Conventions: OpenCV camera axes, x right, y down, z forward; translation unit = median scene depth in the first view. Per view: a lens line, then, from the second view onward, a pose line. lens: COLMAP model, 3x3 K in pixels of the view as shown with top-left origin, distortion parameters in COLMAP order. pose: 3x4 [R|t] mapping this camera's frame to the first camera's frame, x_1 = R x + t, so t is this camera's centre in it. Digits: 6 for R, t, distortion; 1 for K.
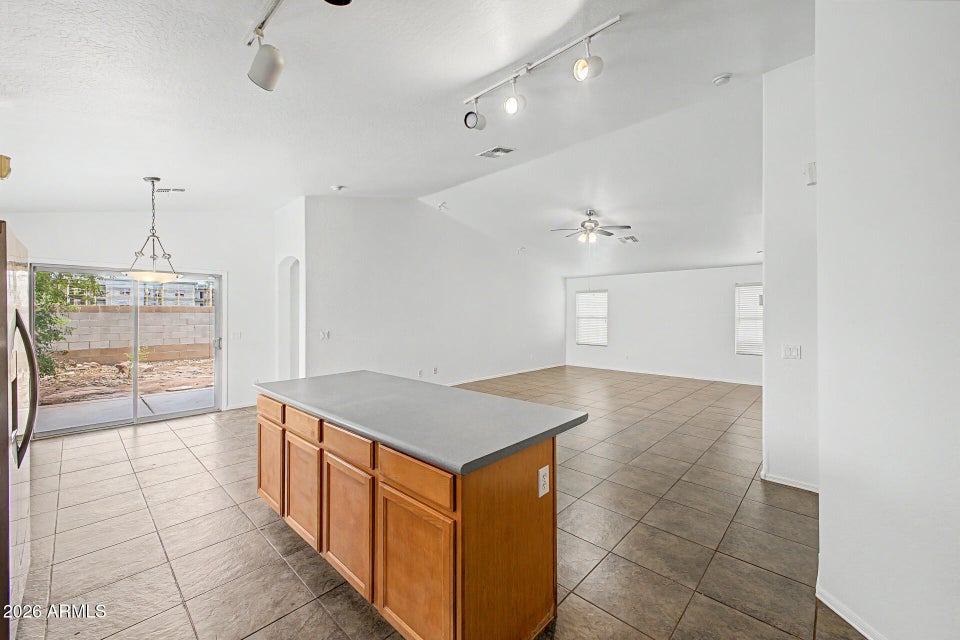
lens RADIAL K [[378.1, 0, 478.6], [0, 378.1, 316.4], [0, 0, 1]] dist [0.027651, -0.000324]
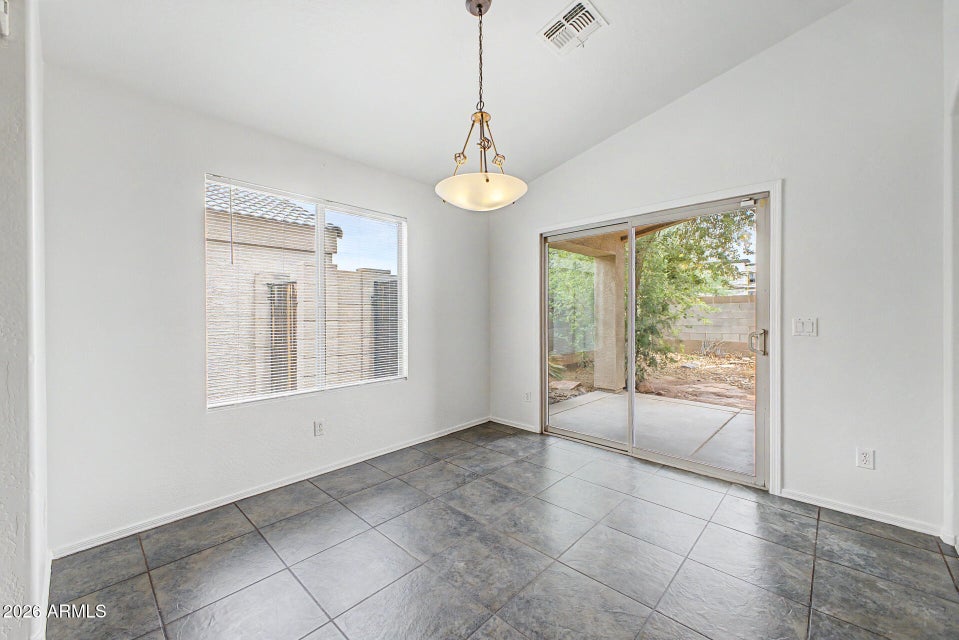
lens RADIAL K [[377.7, 0, 478.1], [0, 377.7, 316.4], [0, 0, 1]] dist [0.027651, -0.000324]
pose [[-0.003205, 0.005667, -0.999979, -0.214667], [-0.000191, 0.999984, 0.005668, 0.035699], [0.999995, 0.000209, -0.003203, 0.657472]]
